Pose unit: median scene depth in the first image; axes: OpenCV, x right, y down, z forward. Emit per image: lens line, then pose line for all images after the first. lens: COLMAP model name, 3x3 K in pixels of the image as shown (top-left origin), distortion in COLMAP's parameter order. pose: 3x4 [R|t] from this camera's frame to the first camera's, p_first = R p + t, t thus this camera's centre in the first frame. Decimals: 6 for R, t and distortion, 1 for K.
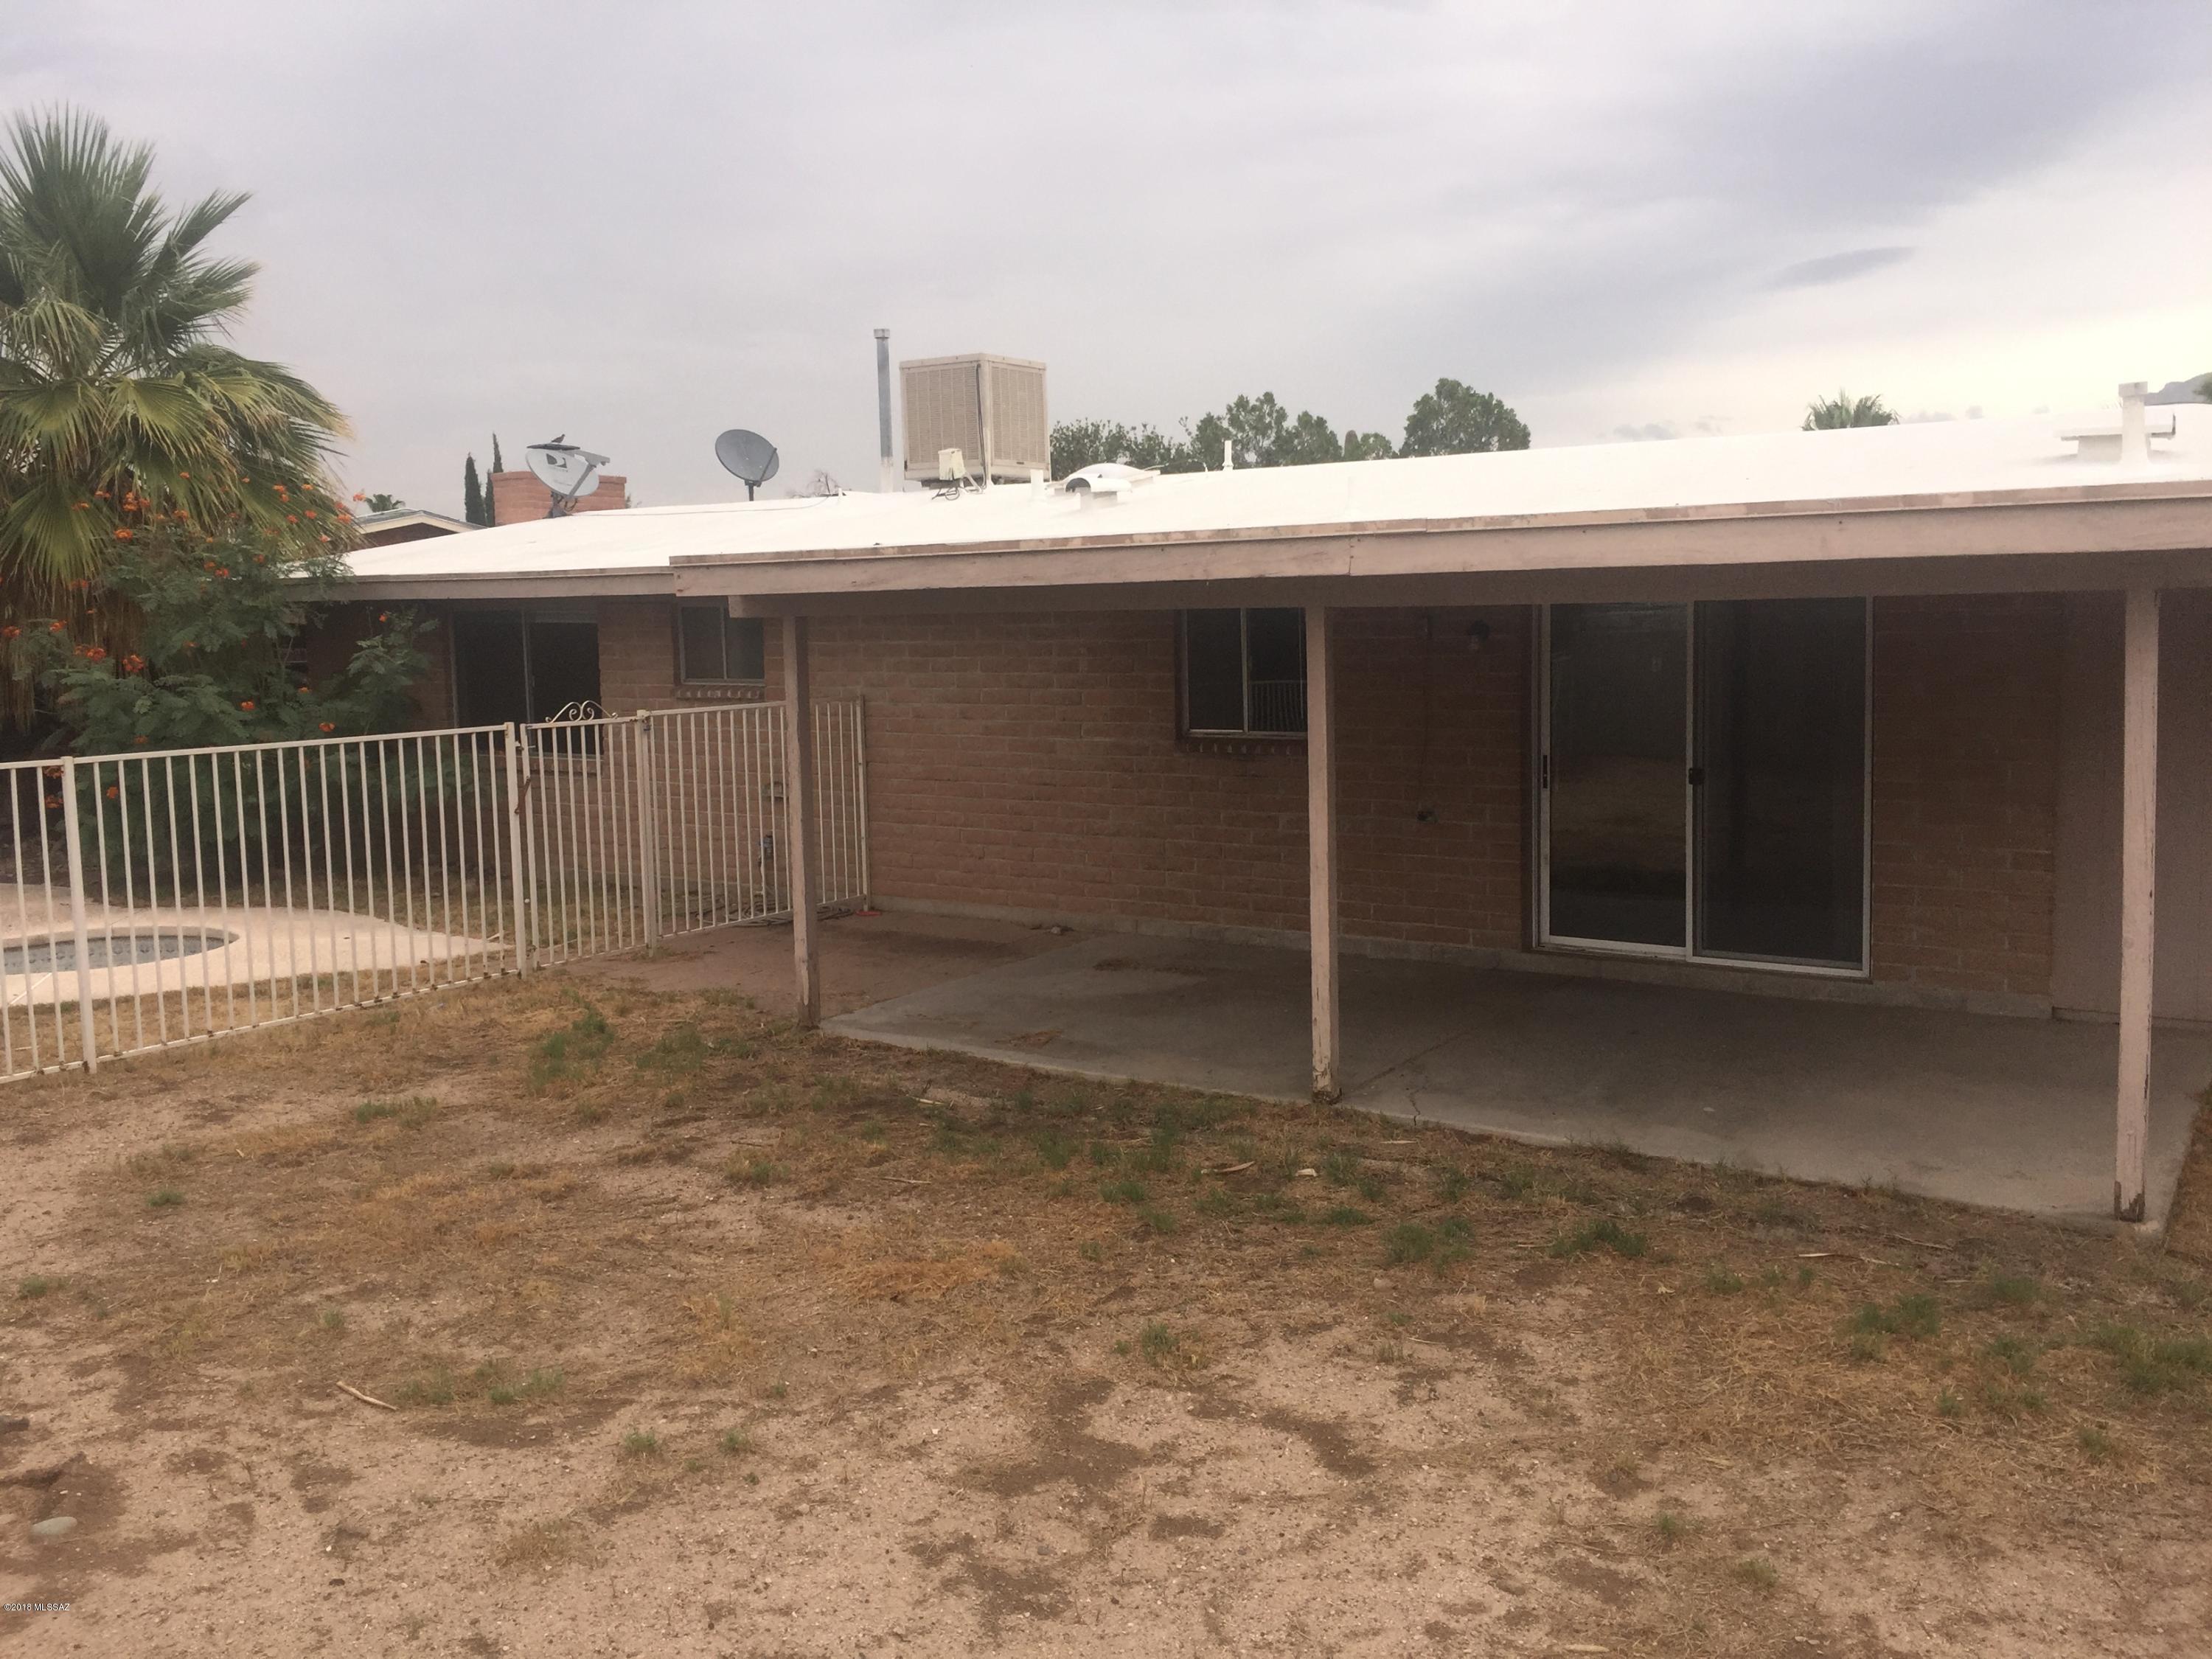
lens RADIAL K [[1875.8, 0, 1106.0], [0, 1875.8, 829.5], [0, 0, 1]] dist [0.043055, -0.010908]
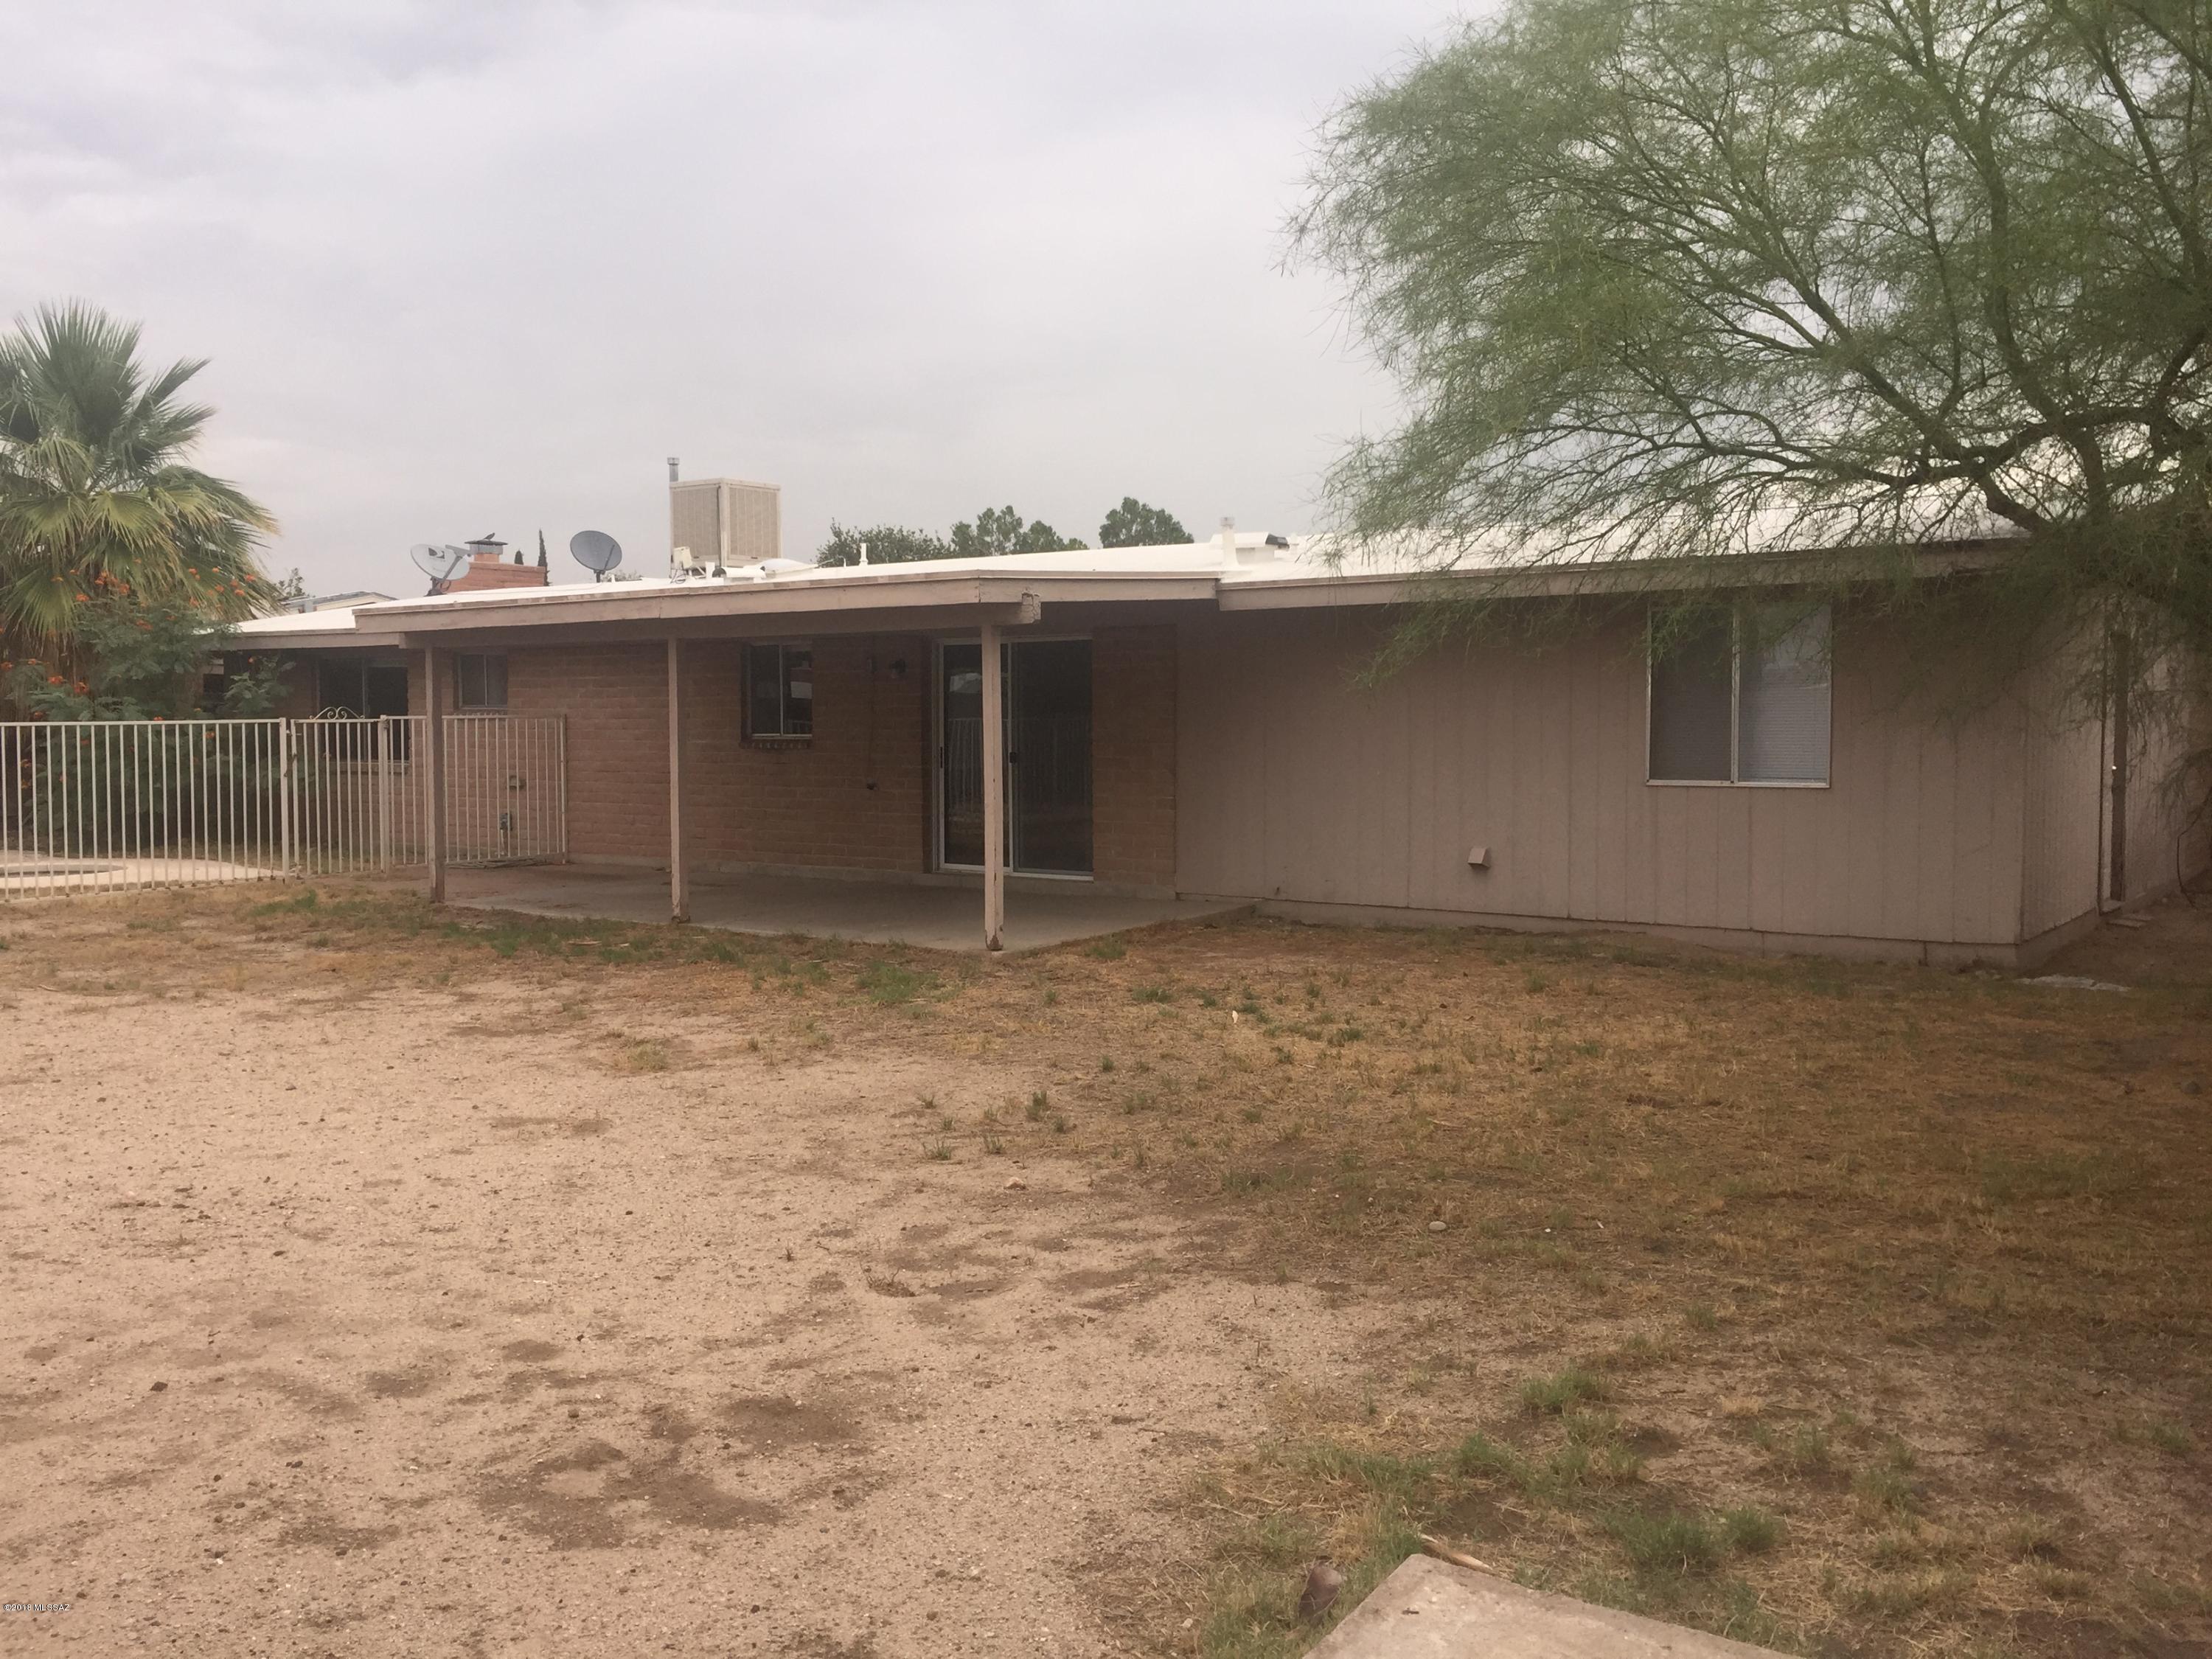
lens RADIAL K [[1870.4, 0, 1111.4], [0, 1870.4, 803.0], [0, 0, 1]] dist [0.061689, -0.072479]
pose [[0.999172, 0.013654, -0.038321, 0.270123], [-0.016078, 0.997840, -0.063692, 0.064136], [0.037369, 0.064255, 0.997234, -0.331665]]
